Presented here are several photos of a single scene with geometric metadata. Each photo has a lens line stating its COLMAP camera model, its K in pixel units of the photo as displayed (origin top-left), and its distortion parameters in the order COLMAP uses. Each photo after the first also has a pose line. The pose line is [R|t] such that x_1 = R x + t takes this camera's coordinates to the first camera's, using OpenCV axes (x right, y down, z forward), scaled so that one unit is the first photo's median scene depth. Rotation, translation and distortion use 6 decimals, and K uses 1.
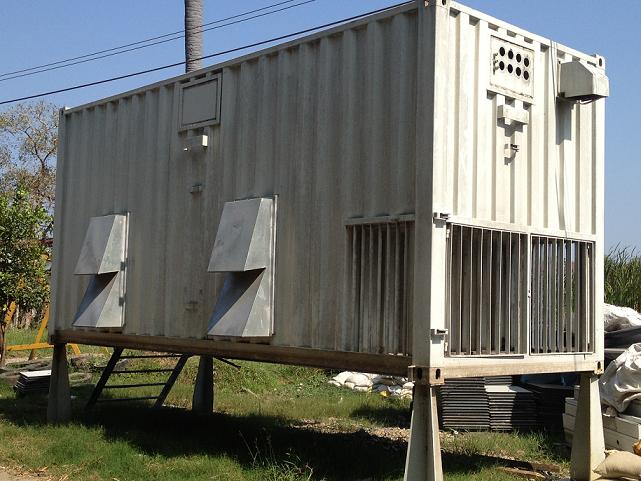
lens RADIAL K [[827.6, 0, 273.5], [0, 827.6, 240.9], [0, 0, 1]] dist [0.109632, 0.019792]
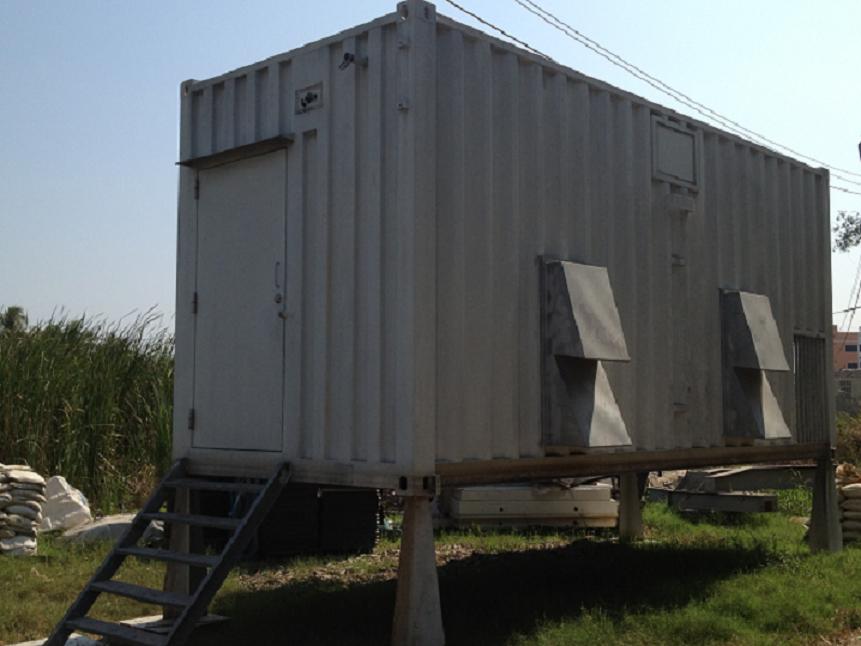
lens RADIAL K [[1111.6, 0, 367.3], [0, 1111.6, 323.6], [0, 0, 1]] dist [0.109632, 0.019792]
pose [[-0.093417, 0.048218, 0.994459, -1.152815], [-0.079393, 0.995285, -0.055716, 0.081971], [-0.992457, -0.084157, -0.089148, 1.408741]]
